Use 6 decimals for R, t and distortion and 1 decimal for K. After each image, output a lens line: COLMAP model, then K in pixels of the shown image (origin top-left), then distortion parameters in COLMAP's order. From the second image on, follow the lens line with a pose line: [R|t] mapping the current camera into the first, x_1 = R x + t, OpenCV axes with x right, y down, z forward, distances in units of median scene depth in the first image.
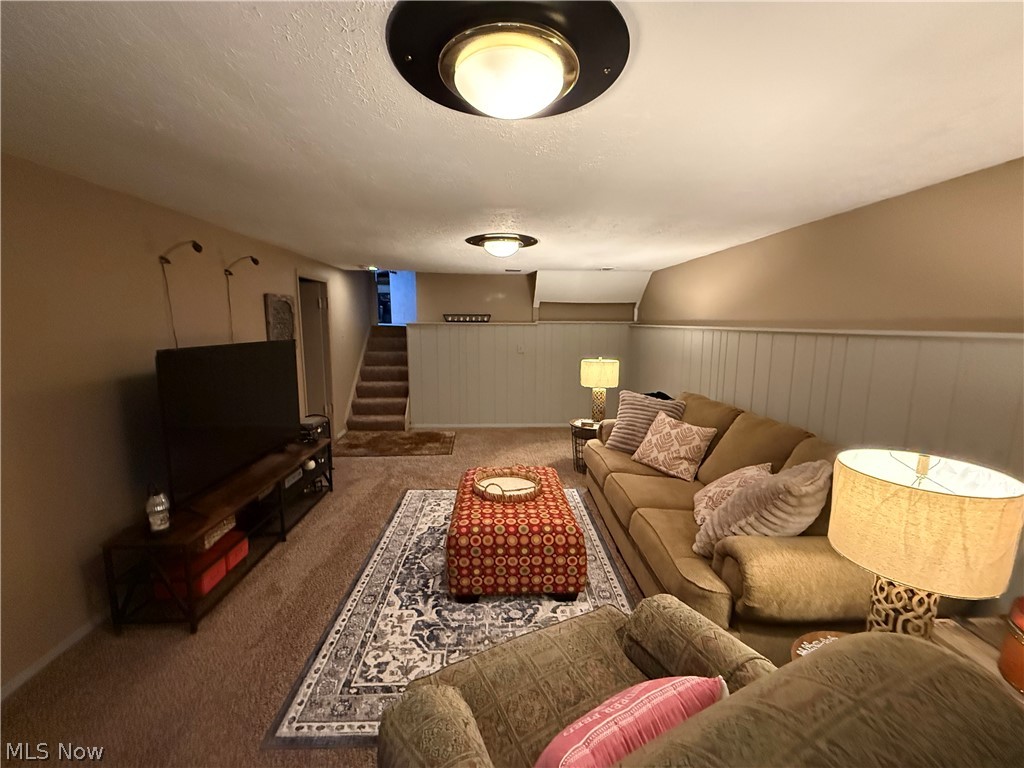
lens RADIAL K [[407.8, 0, 512.0], [0, 407.8, 384.0], [0, 0, 1]] dist [0.000768, -0.000045]
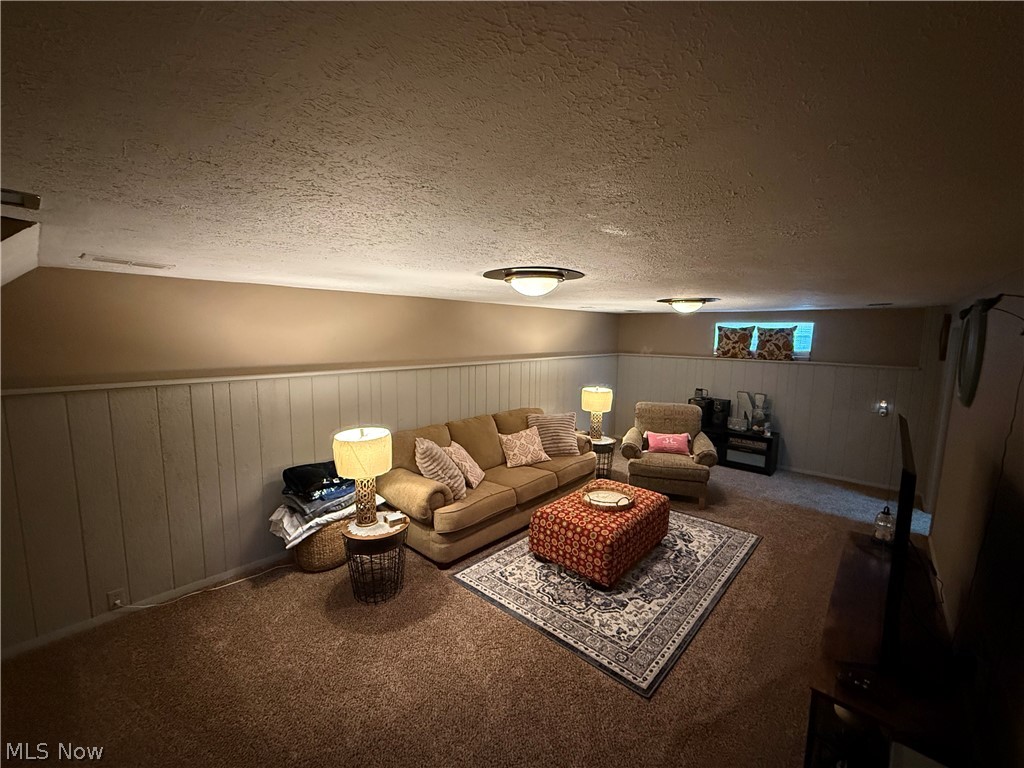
lens RADIAL K [[407.8, 0, 512.0], [0, 407.8, 384.0], [0, 0, 1]] dist [0.000768, -0.000045]
pose [[-0.696295, -0.103601, 0.710239, -0.700050], [0.082061, 0.971549, 0.222168, -0.429459], [-0.713049, 0.212978, -0.667983, 2.051327]]
